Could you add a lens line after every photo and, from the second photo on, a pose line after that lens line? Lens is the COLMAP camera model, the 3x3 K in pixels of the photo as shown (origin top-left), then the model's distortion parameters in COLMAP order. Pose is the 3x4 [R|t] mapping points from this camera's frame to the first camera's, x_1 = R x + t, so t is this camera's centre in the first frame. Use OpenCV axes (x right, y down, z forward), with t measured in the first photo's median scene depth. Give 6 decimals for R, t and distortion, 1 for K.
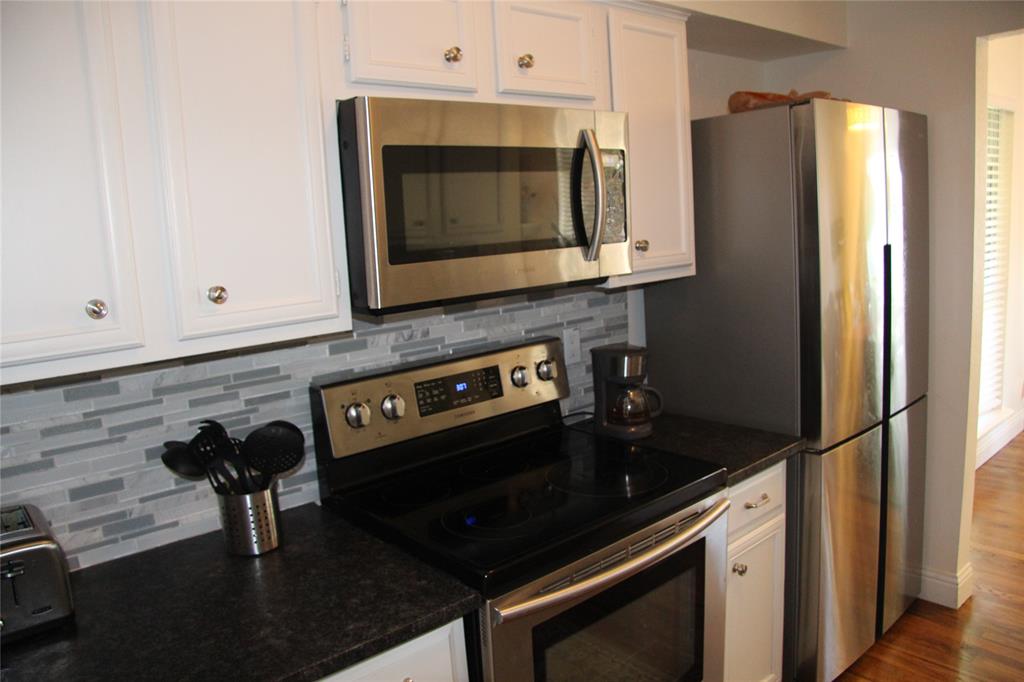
lens RADIAL K [[766.3, 0, 510.6], [0, 766.3, 338.6], [0, 0, 1]] dist [-0.172051, 0.095565]
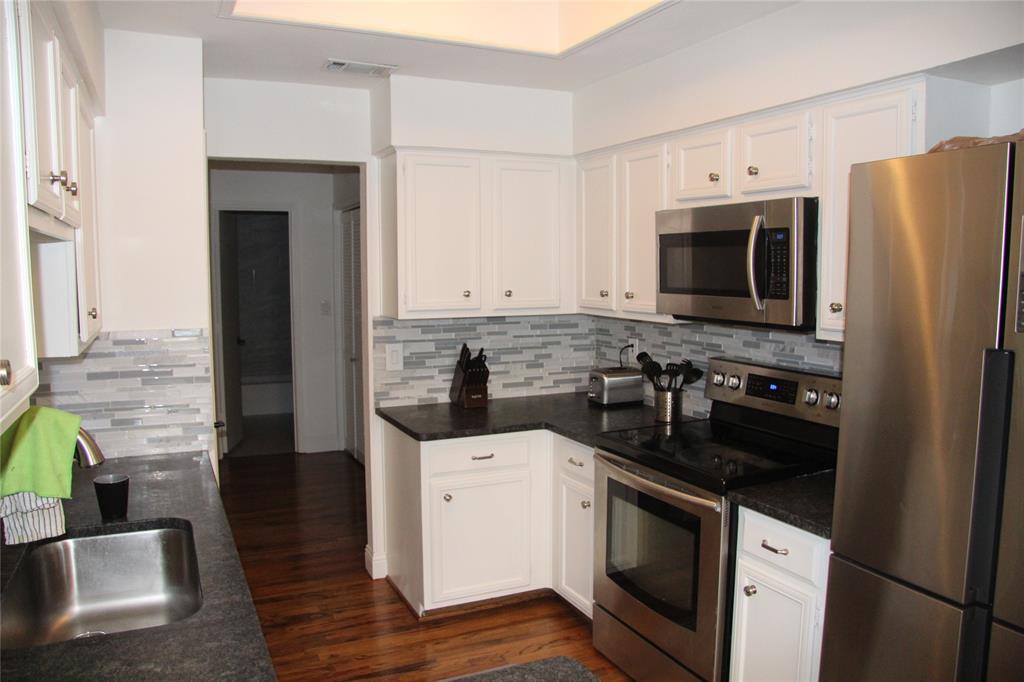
lens RADIAL K [[766.3, 0, 510.9], [0, 766.3, 343.6], [0, 0, 1]] dist [-0.172051, 0.095565]
pose [[-0.263786, 0.153721, -0.952254, 1.474766], [-0.136556, 0.971325, 0.194627, -0.237373], [0.954866, 0.181376, -0.235230, 0.870668]]
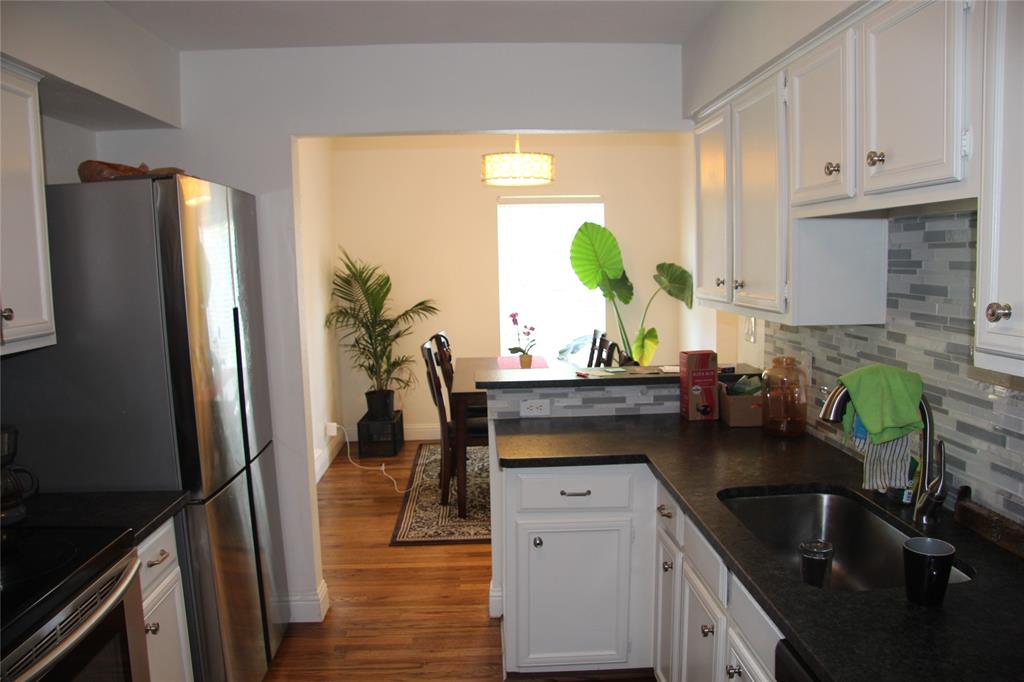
lens RADIAL K [[766.3, 0, 520.2], [0, 766.3, 344.2], [0, 0, 1]] dist [-0.172051, 0.095565]
pose [[0.613457, -0.043313, 0.788540, -0.127950], [0.112436, 0.993113, -0.032922, 0.013635], [-0.781684, 0.108857, 0.614102, -0.033007]]
